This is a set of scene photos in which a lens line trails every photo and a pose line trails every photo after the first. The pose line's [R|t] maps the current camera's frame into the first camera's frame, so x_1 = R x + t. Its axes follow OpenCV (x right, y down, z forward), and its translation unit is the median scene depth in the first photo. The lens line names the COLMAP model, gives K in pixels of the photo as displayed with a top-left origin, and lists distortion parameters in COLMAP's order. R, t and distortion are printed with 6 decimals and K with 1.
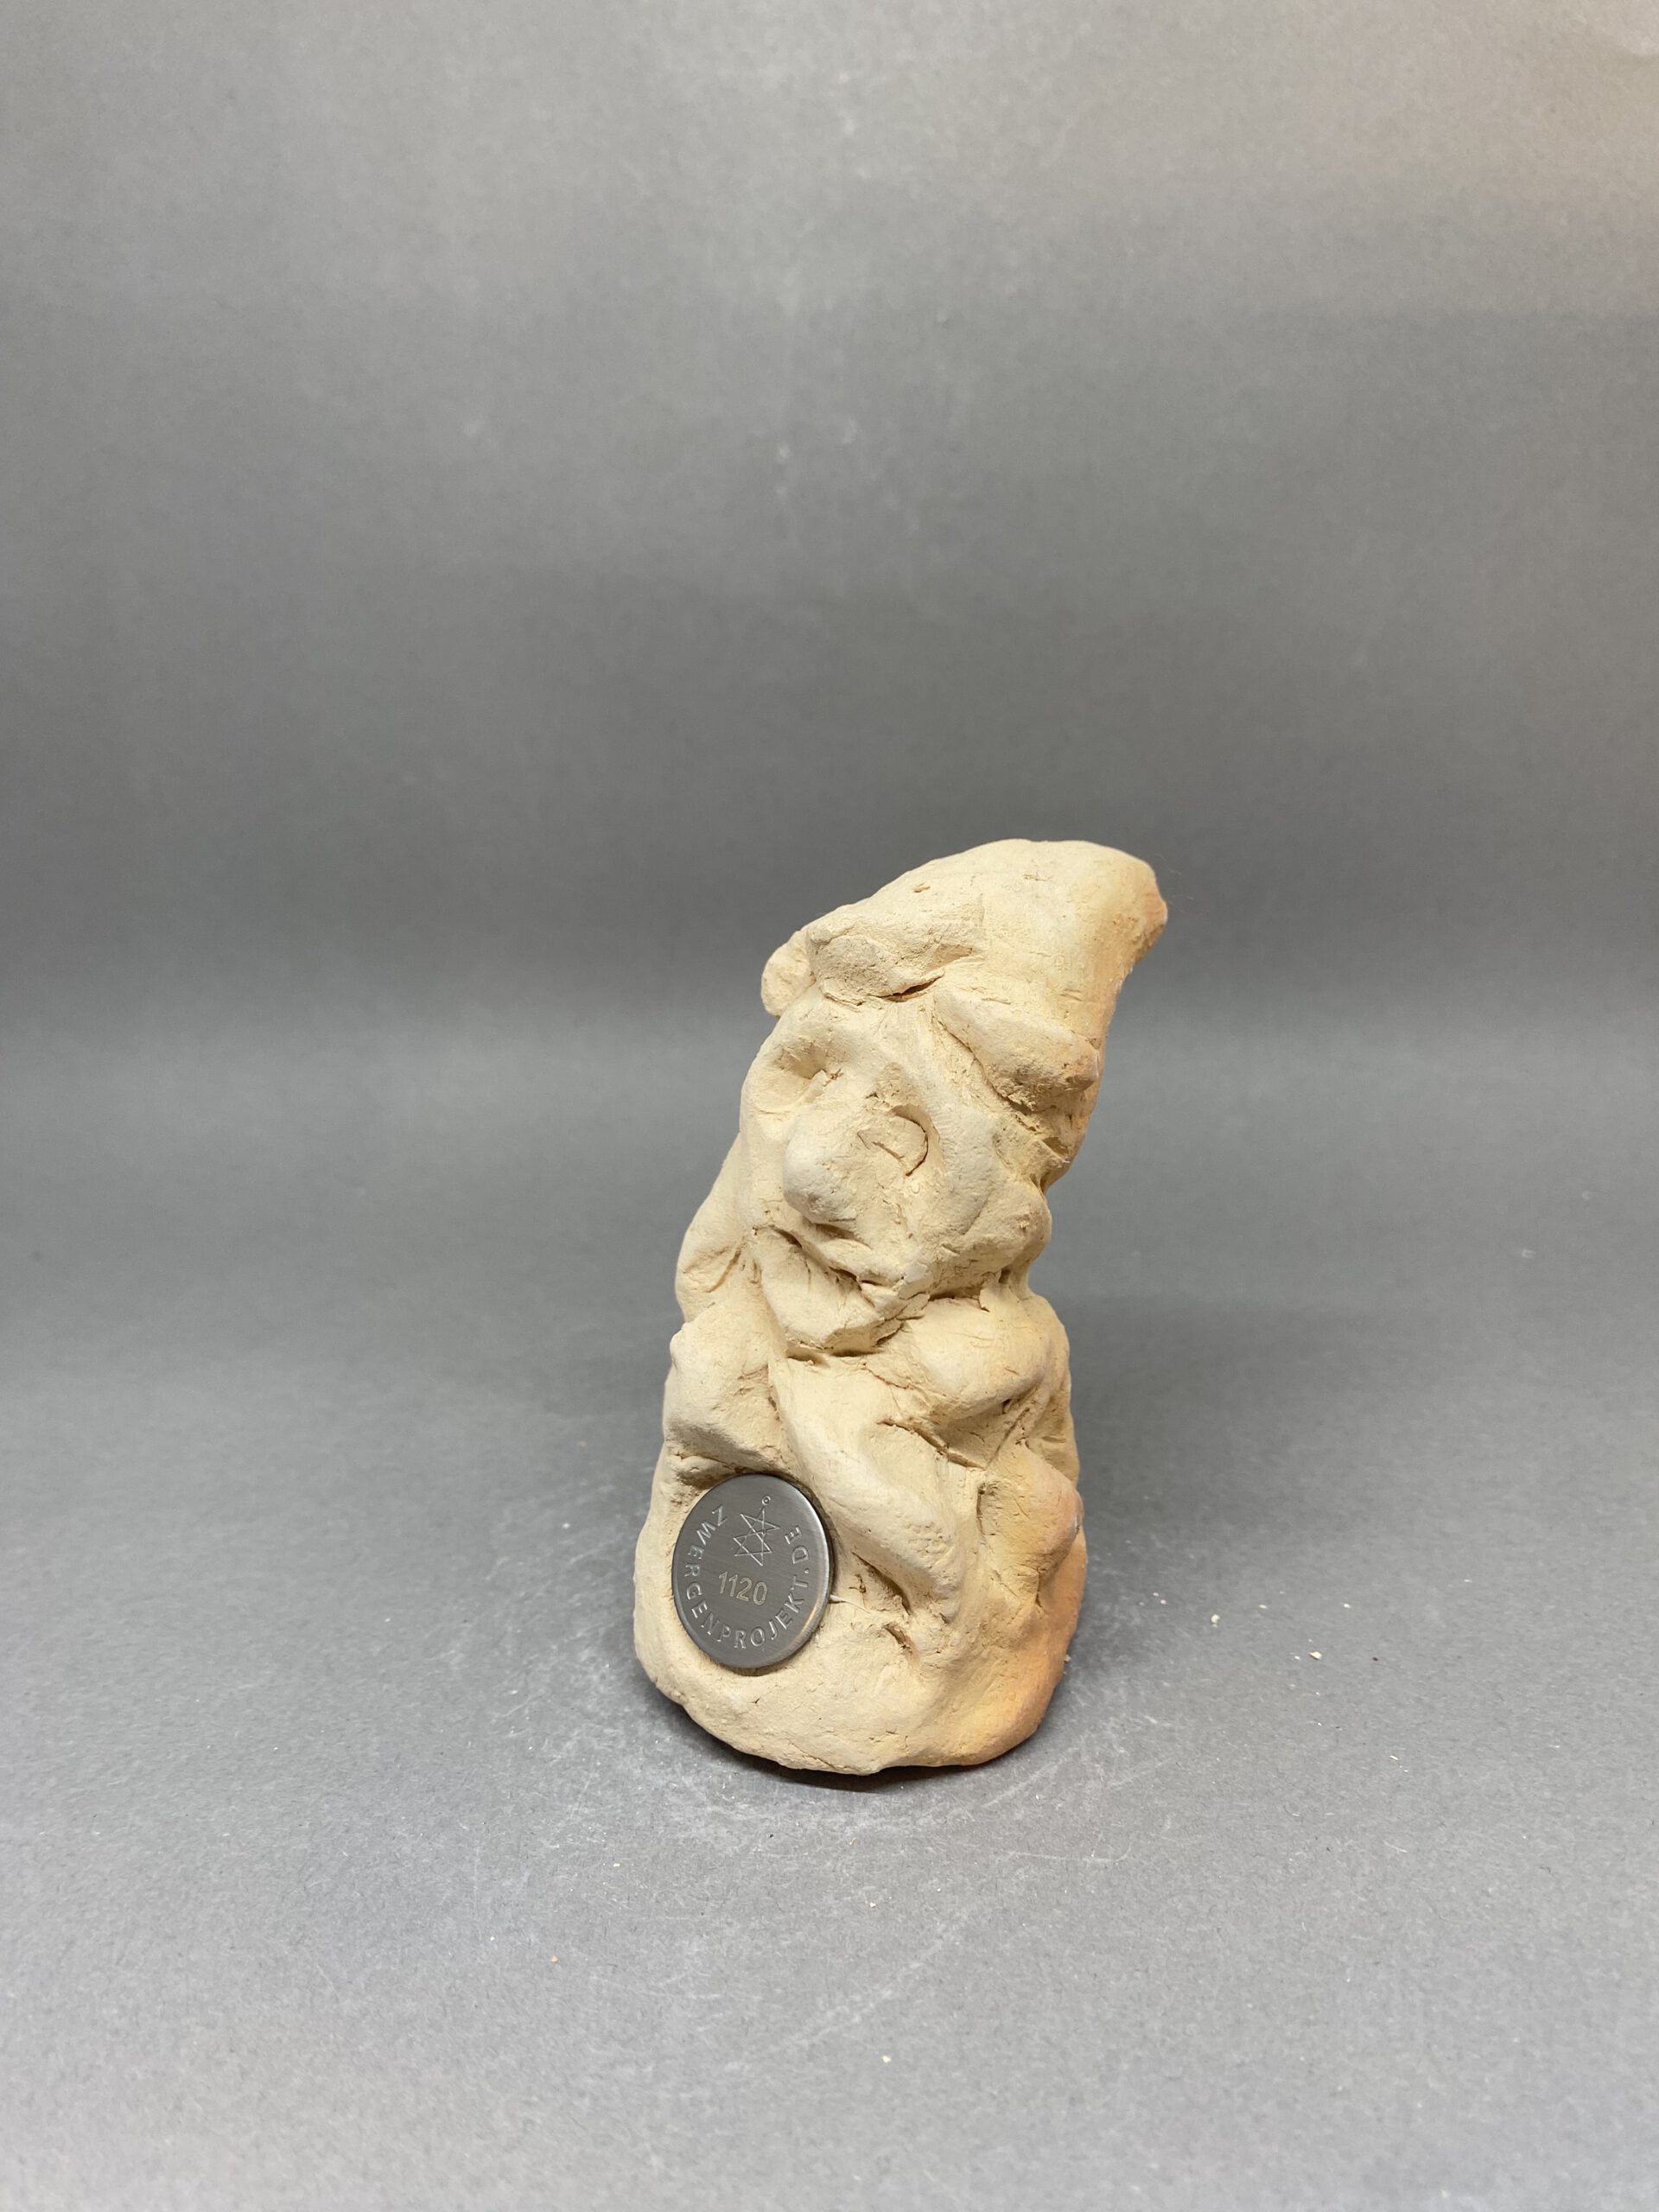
lens RADIAL K [[1482.9, 0, 861.0], [0, 1482.9, 1073.5], [0, 0, 1]] dist [-0.042280, 0.016667]
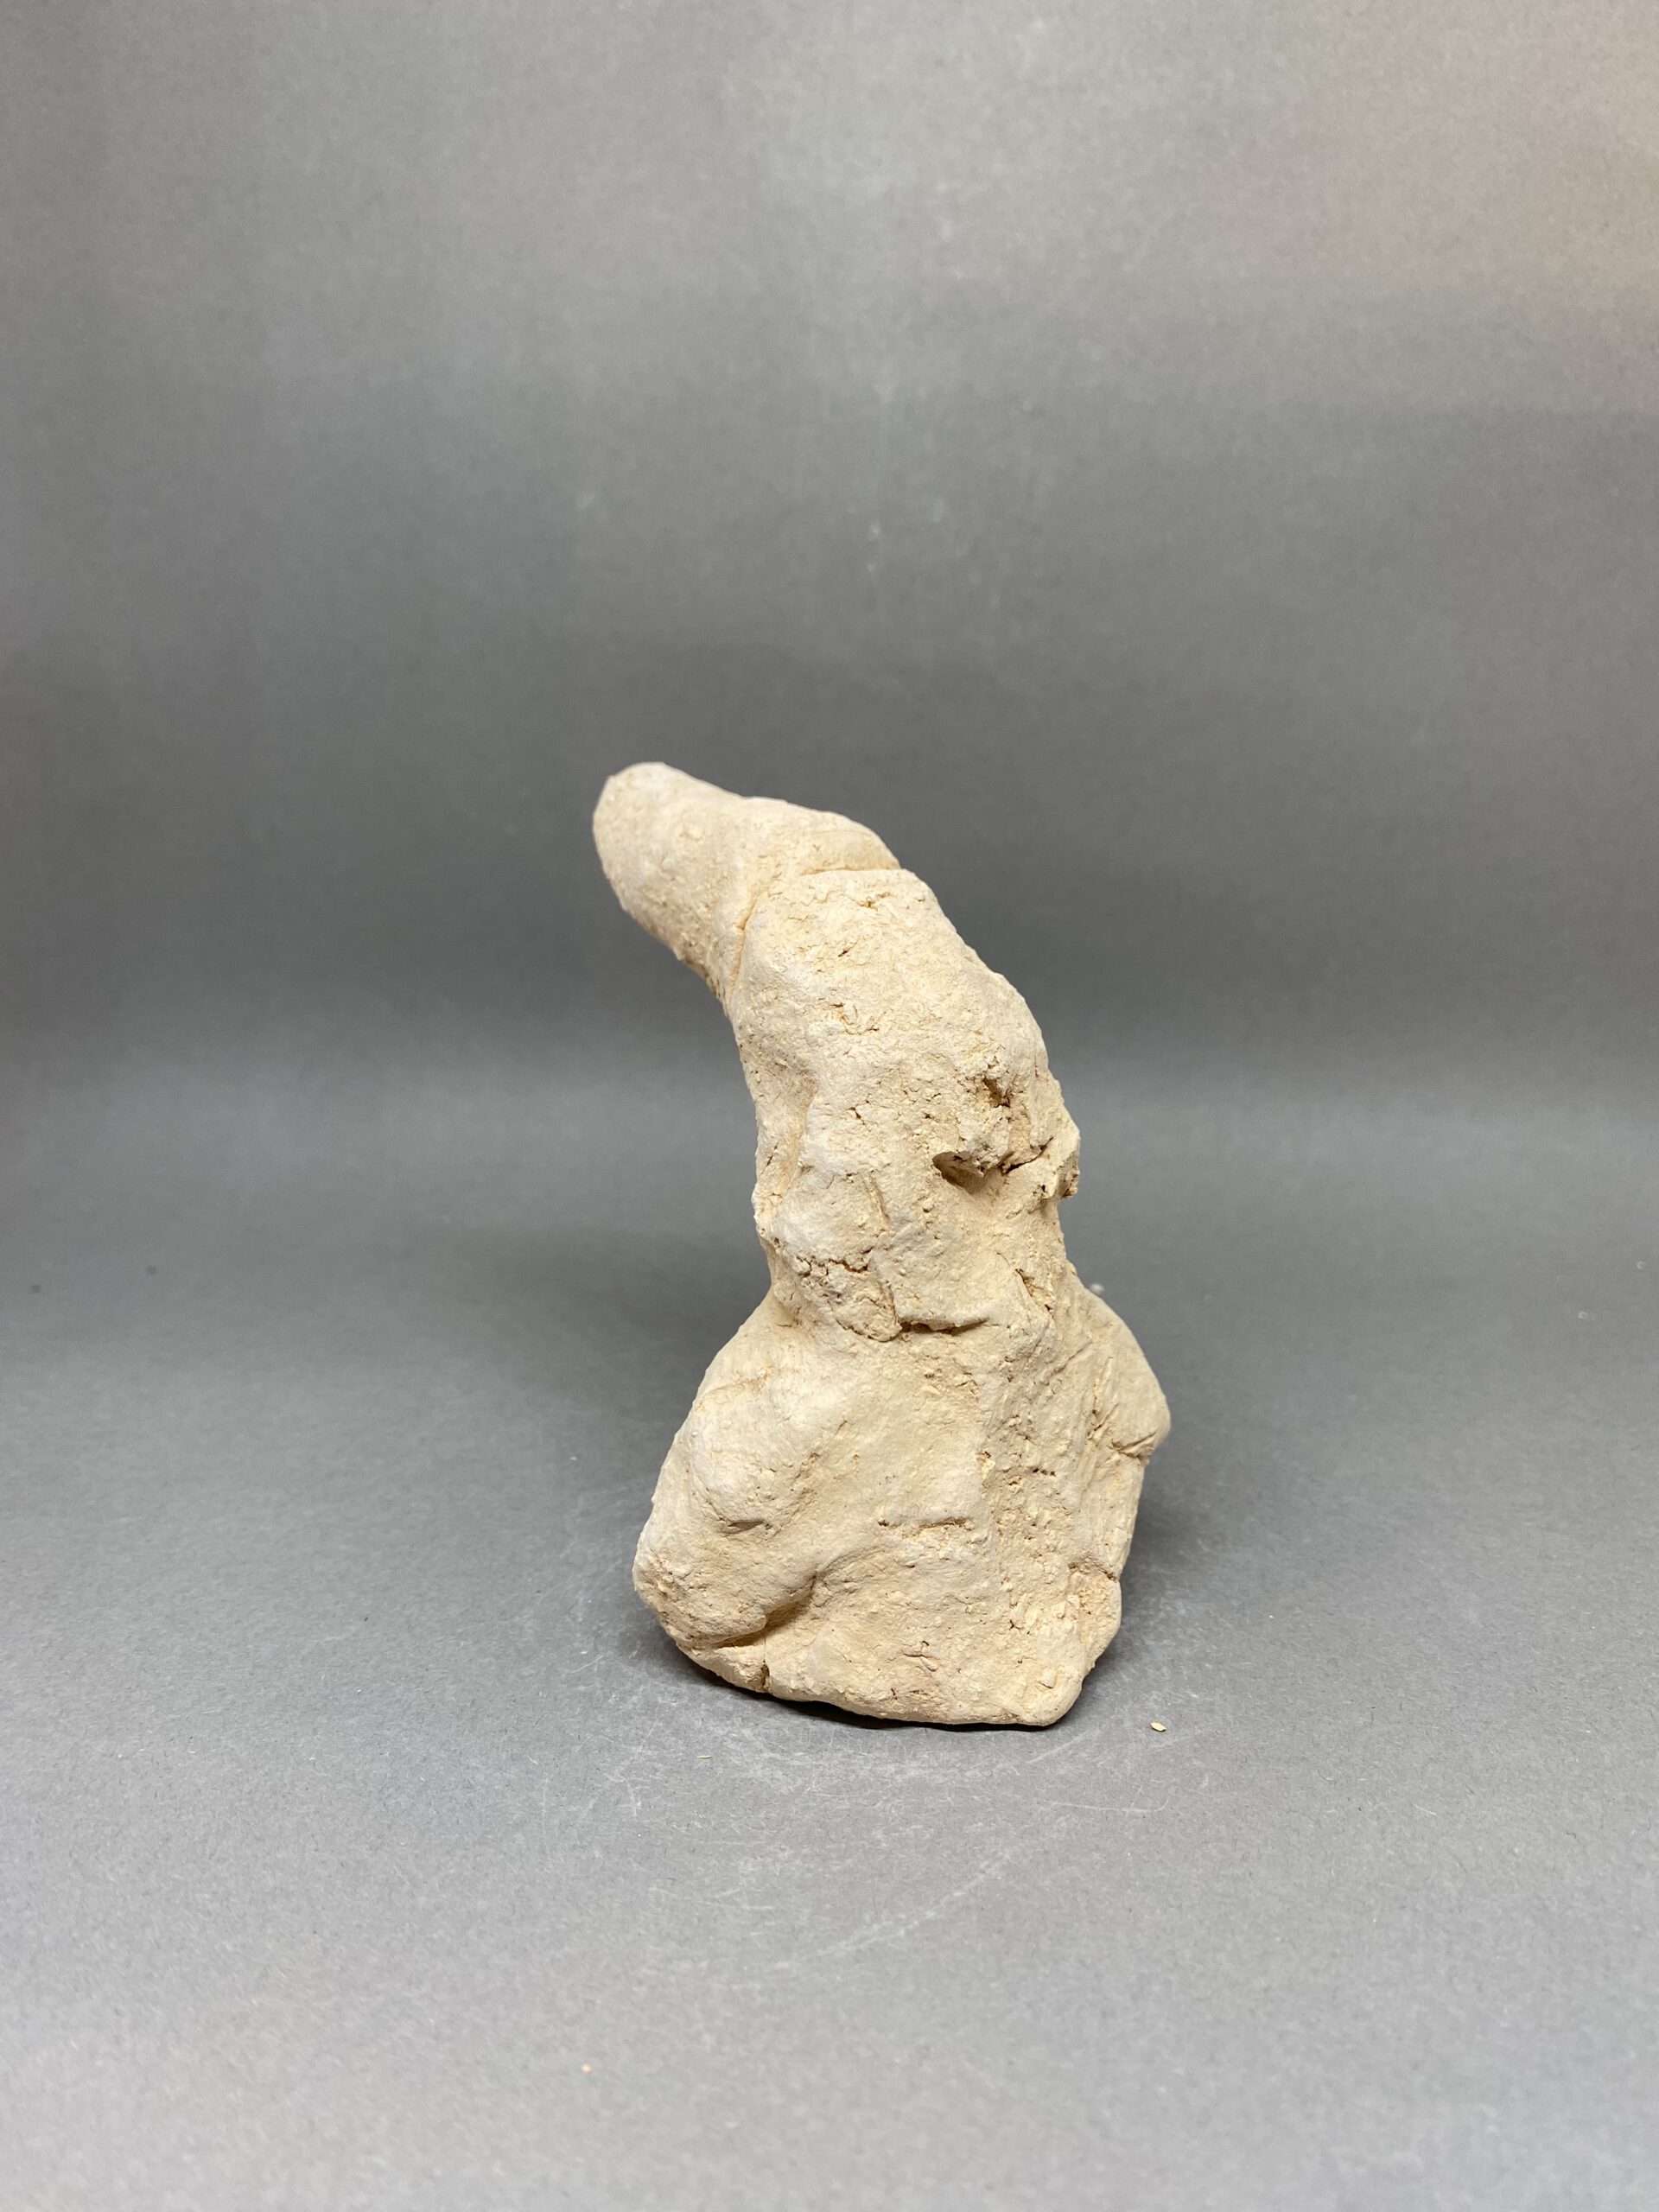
lens RADIAL K [[1482.9, 0, 879.2], [0, 1482.9, 1110.3], [0, 0, 1]] dist [-0.042280, 0.016667]
pose [[0.998956, 0.029963, -0.034469, -0.000504], [-0.031739, 0.998133, -0.052181, 0.104333], [0.032841, 0.053221, 0.998043, -0.078904]]
